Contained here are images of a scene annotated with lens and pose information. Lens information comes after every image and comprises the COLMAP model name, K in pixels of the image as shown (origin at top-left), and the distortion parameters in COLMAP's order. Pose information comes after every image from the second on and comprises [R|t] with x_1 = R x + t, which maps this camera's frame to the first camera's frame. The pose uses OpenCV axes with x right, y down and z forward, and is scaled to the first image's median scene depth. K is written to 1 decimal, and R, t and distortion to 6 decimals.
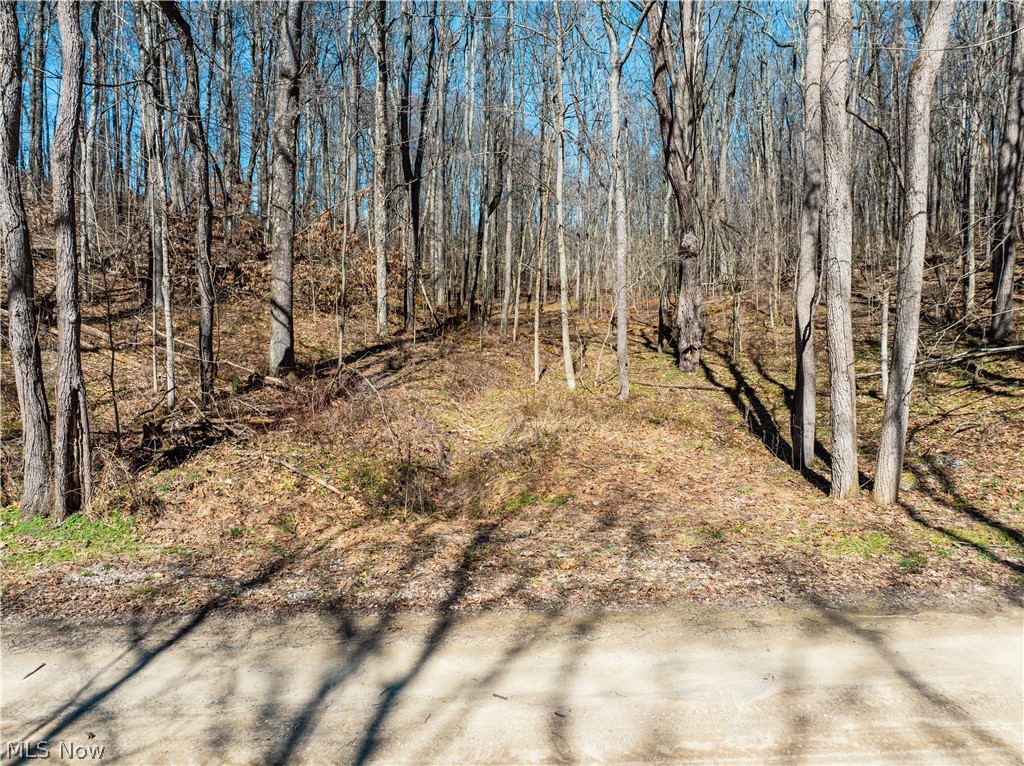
lens RADIAL K [[716.8, 0, 513.8], [0, 716.8, 378.1], [0, 0, 1]] dist [-0.045046, 0.014110]
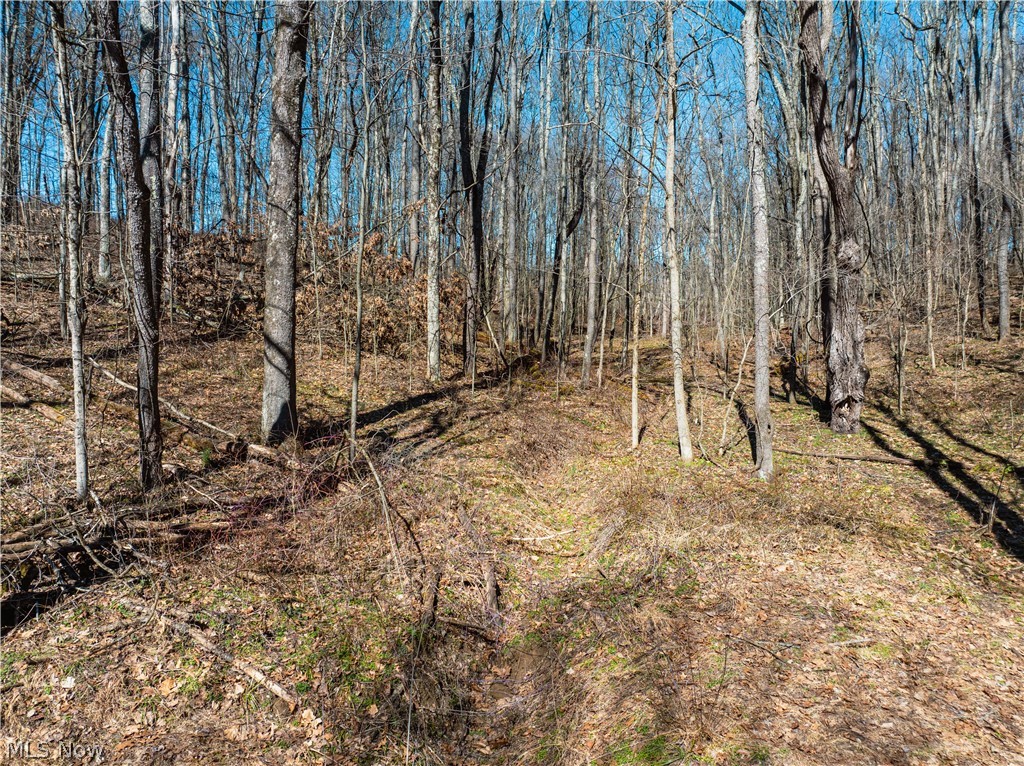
lens RADIAL K [[716.8, 0, 508.8], [0, 716.8, 388.9], [0, 0, 1]] dist [-0.045046, 0.014110]
pose [[0.993695, 0.002801, -0.112082, -0.013938], [-0.006945, 0.999306, -0.036599, -0.026108], [0.111902, 0.037147, 0.993025, 0.265514]]
